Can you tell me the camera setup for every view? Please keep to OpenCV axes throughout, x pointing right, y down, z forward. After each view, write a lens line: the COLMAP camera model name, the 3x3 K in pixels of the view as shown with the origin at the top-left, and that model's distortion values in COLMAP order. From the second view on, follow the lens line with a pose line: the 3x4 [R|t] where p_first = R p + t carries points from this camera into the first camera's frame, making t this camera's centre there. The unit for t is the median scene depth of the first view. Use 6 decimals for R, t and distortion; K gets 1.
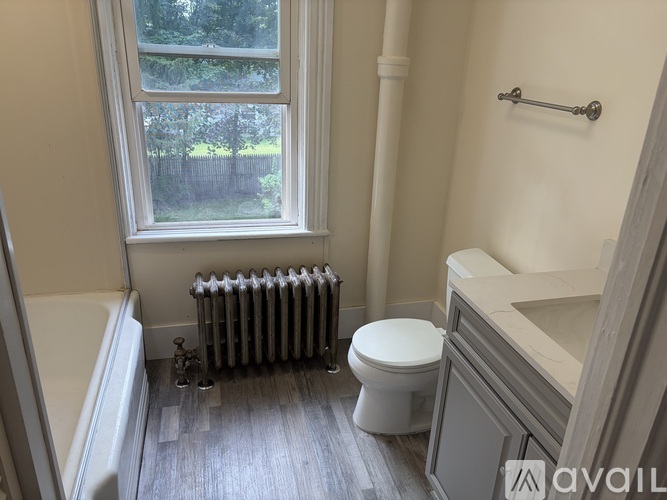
lens RADIAL K [[512.9, 0, 333.7], [0, 512.9, 249.6], [0, 0, 1]] dist [0.062218, -0.056822]
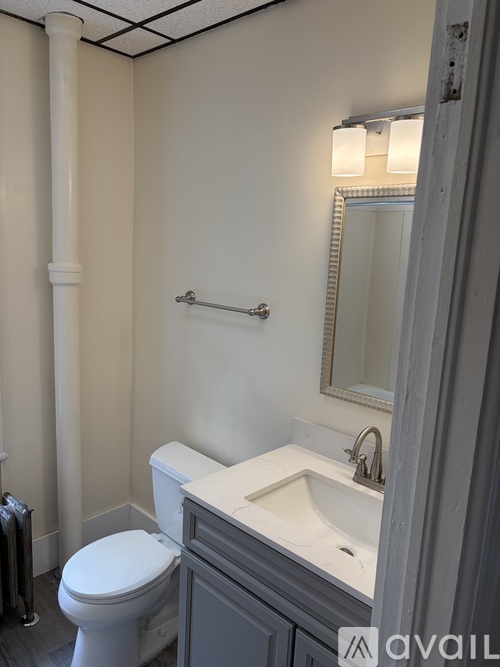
lens RADIAL K [[512.9, 0, 247.8], [0, 512.9, 336.1], [0, 0, 1]] dist [0.062218, -0.056822]
pose [[0.858459, -0.088955, 0.505109, -0.104933], [0.178376, 0.975146, -0.131427, -0.052918], [-0.480864, 0.202924, 0.852990, 0.023396]]
